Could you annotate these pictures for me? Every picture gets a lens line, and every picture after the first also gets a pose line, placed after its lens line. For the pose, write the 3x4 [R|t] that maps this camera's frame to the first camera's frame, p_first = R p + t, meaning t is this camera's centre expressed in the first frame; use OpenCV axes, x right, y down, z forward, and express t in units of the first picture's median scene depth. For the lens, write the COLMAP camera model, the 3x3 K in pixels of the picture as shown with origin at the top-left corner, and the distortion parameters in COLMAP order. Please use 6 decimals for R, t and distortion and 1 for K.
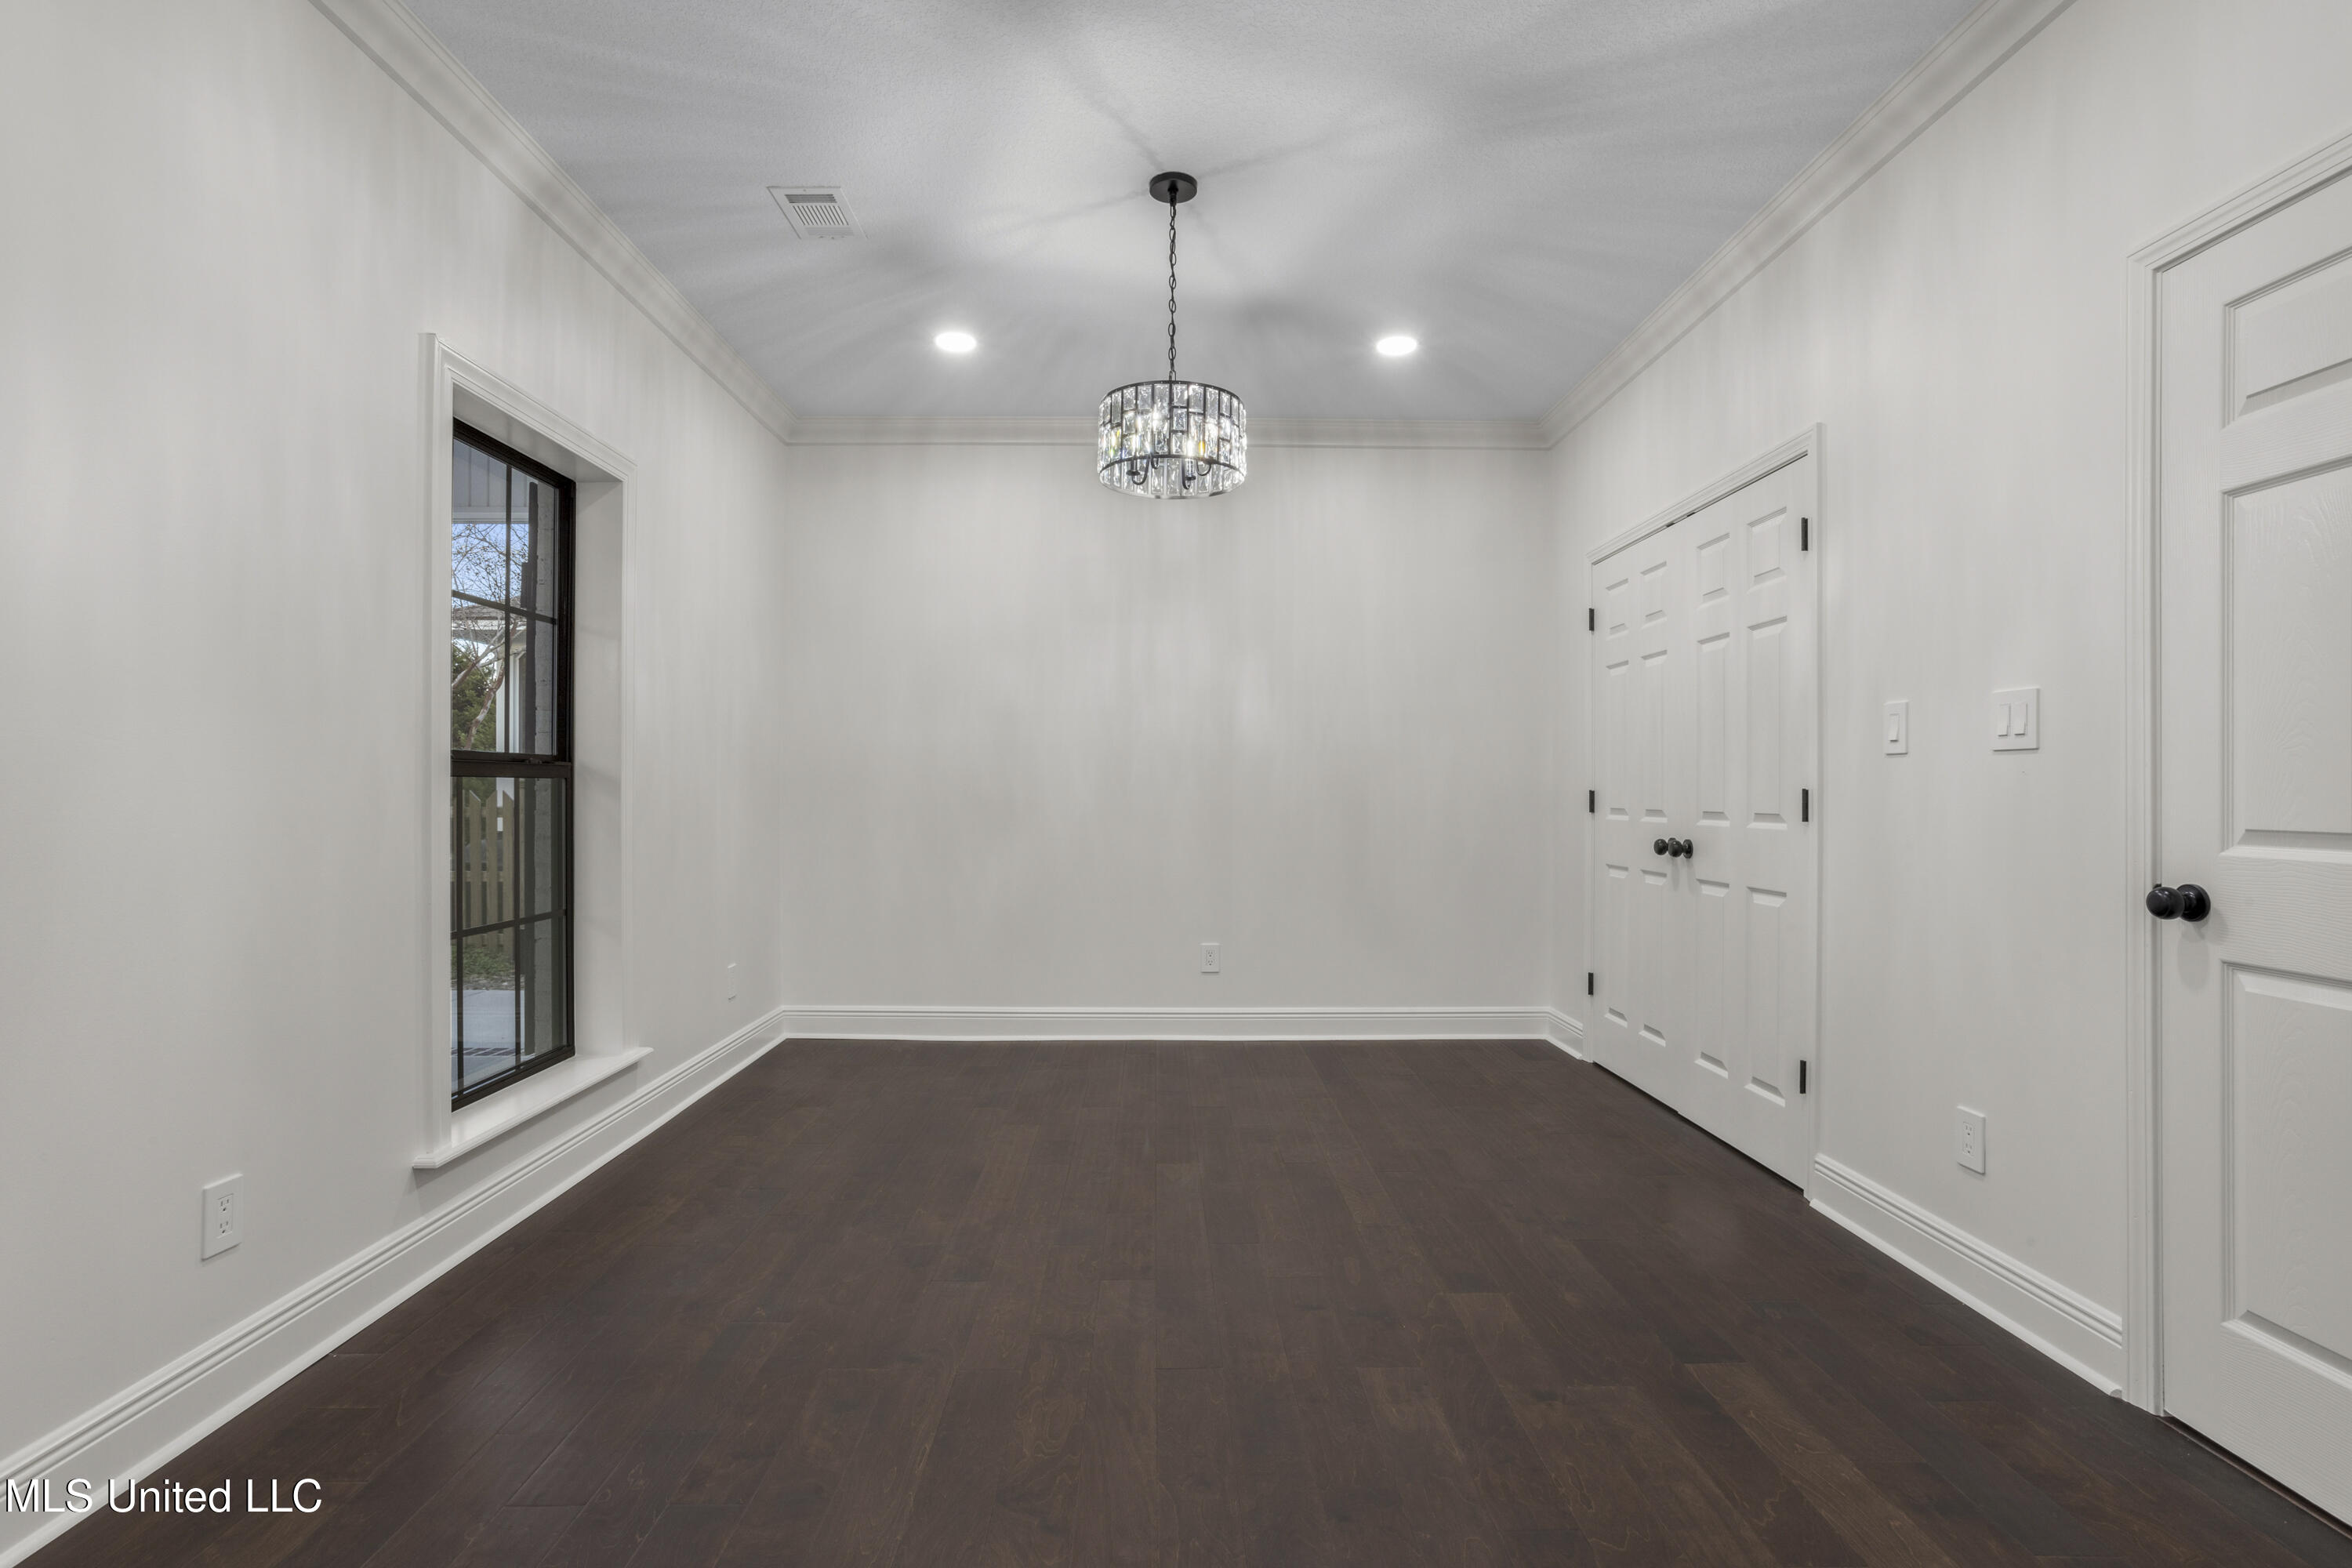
lens RADIAL K [[1135.5, 0, 1144.6], [0, 1135.5, 788.6], [0, 0, 1]] dist [-0.041223, 0.023461]
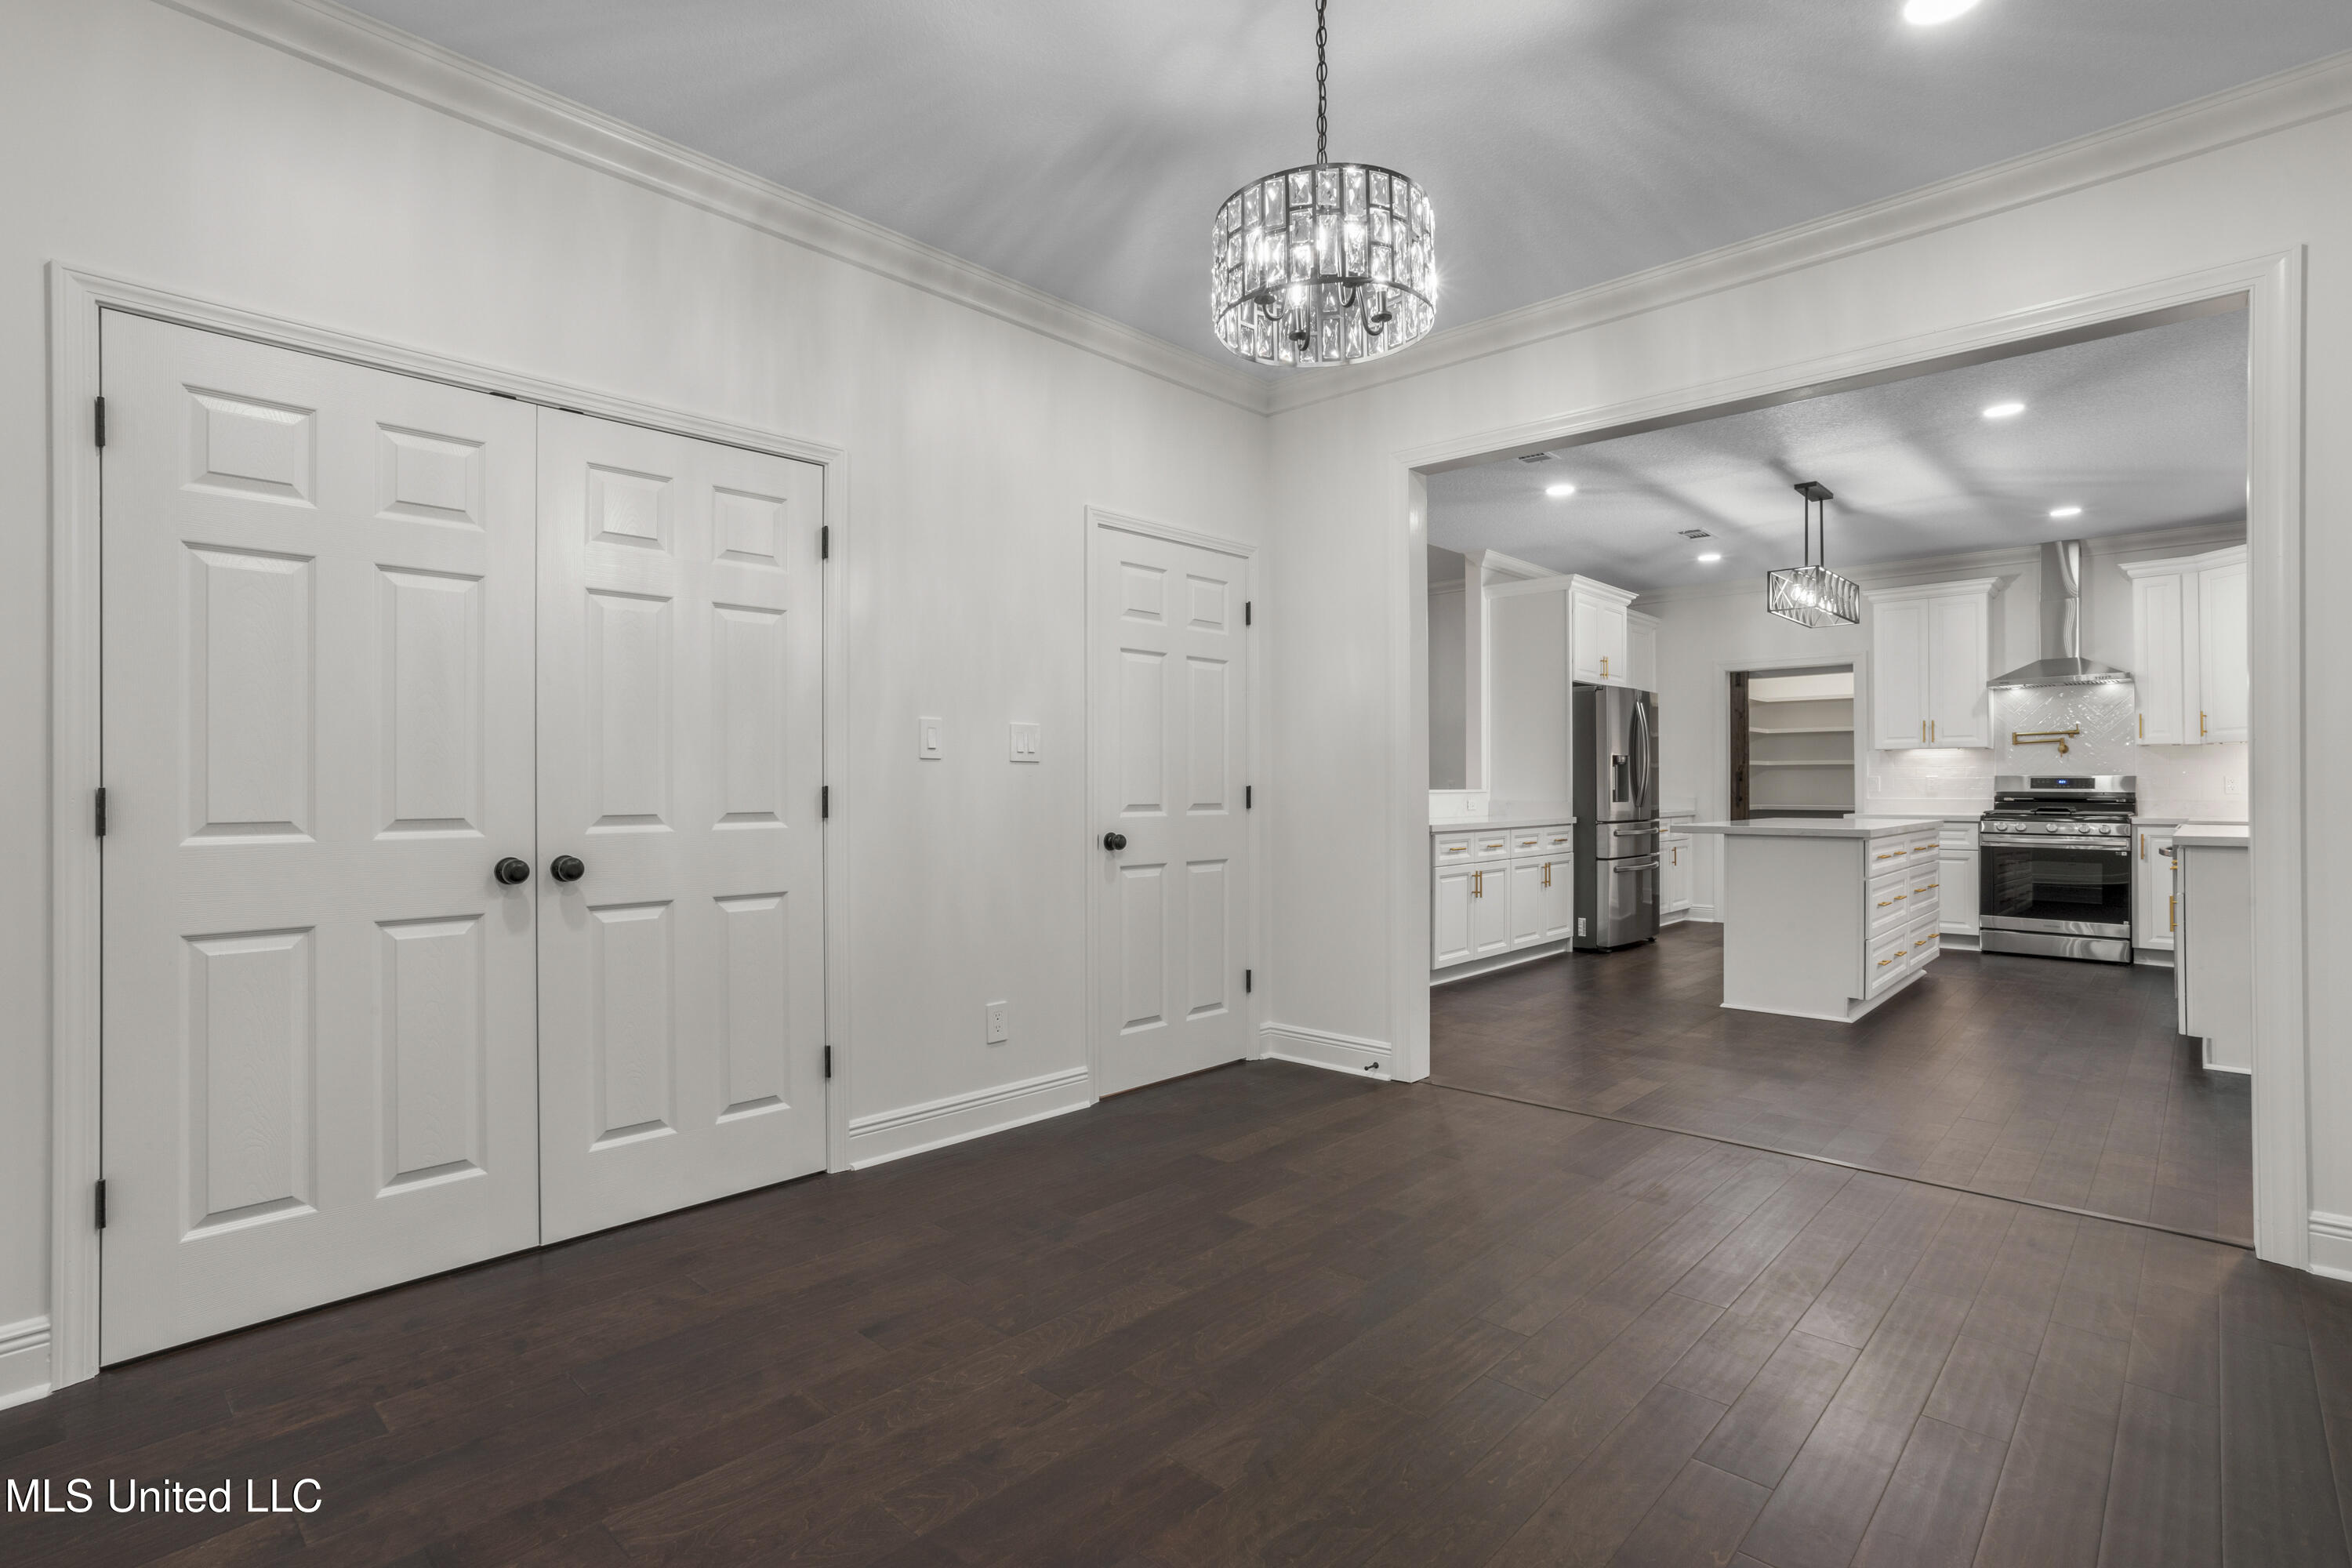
lens RADIAL K [[1135.5, 0, 1164.7], [0, 1135.5, 781.6], [0, 0, 1]] dist [-0.041223, 0.023461]
pose [[-0.729304, 0.000355, 0.684190, -0.345255], [-0.002461, 0.999992, -0.003141, -0.001457], [-0.684186, -0.003975, -0.729297, 1.475432]]
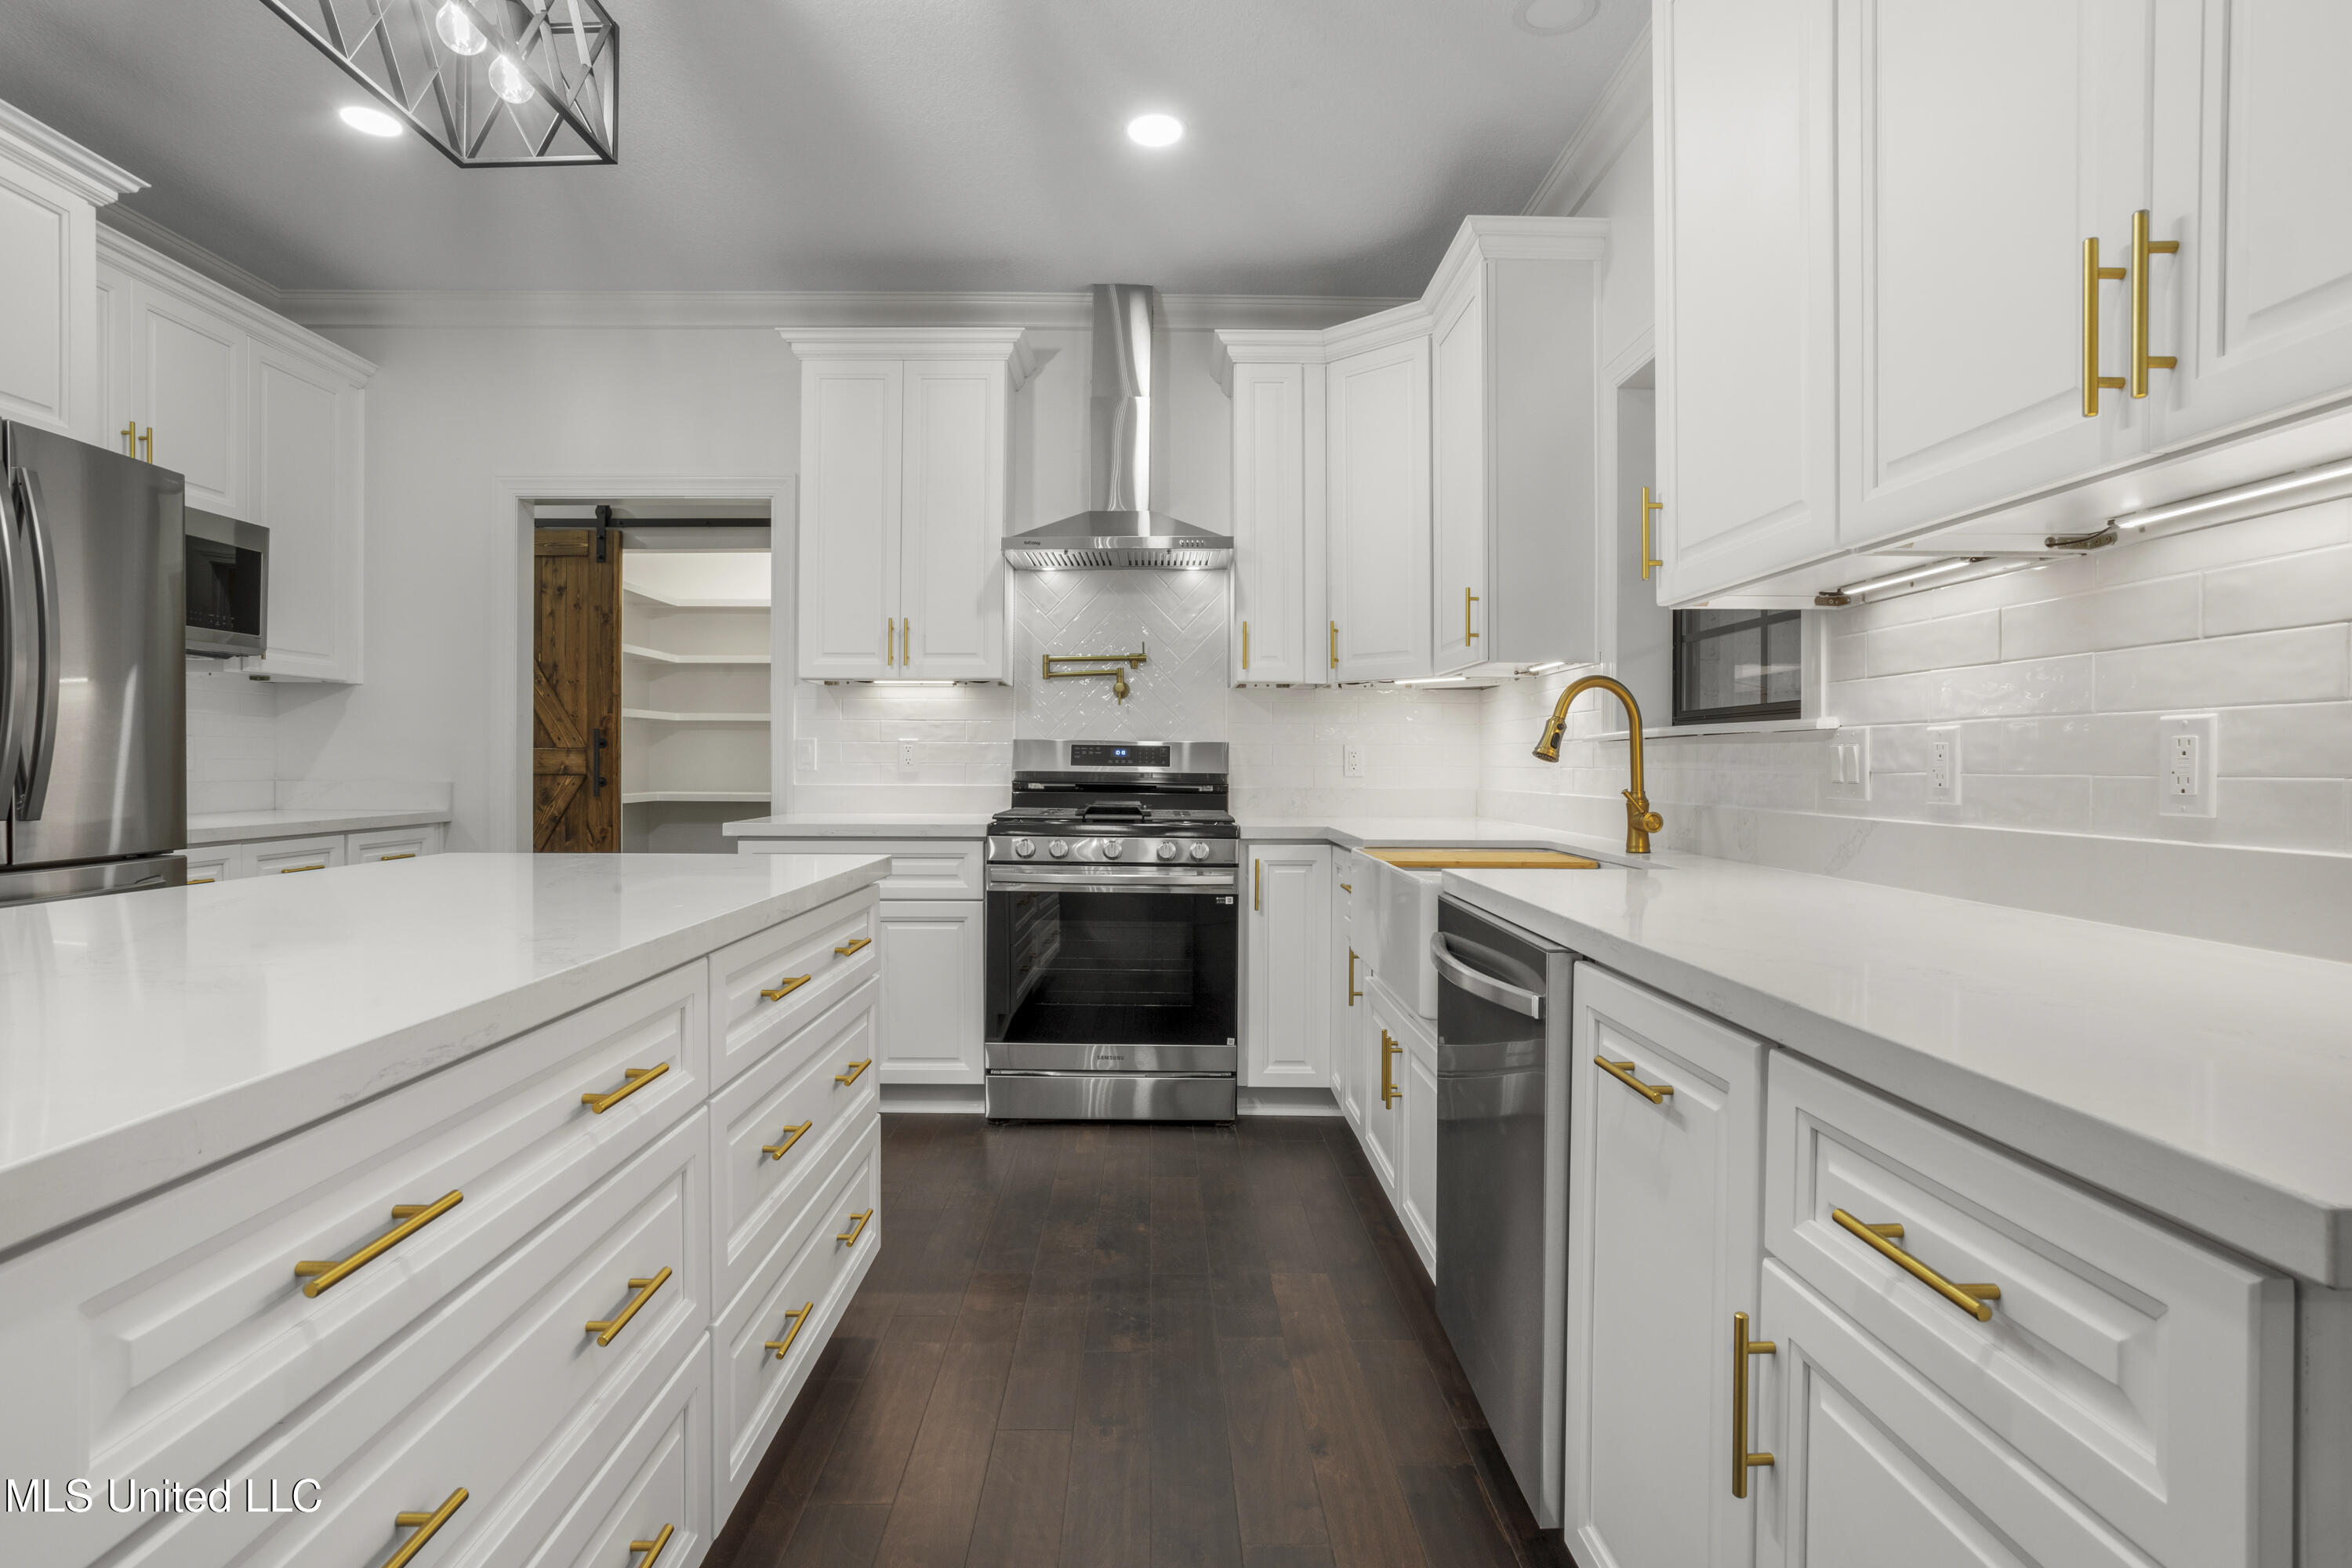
lens RADIAL K [[1176.2, 0, 1168.9], [0, 1176.2, 771.4], [0, 0, 1]] dist [-0.025151, 0.004906]
pose [[-0.999835, -0.009906, -0.015209, -0.145369], [-0.009992, 0.999934, 0.005593, -0.000229], [0.015152, 0.005744, -0.999869, -0.278960]]
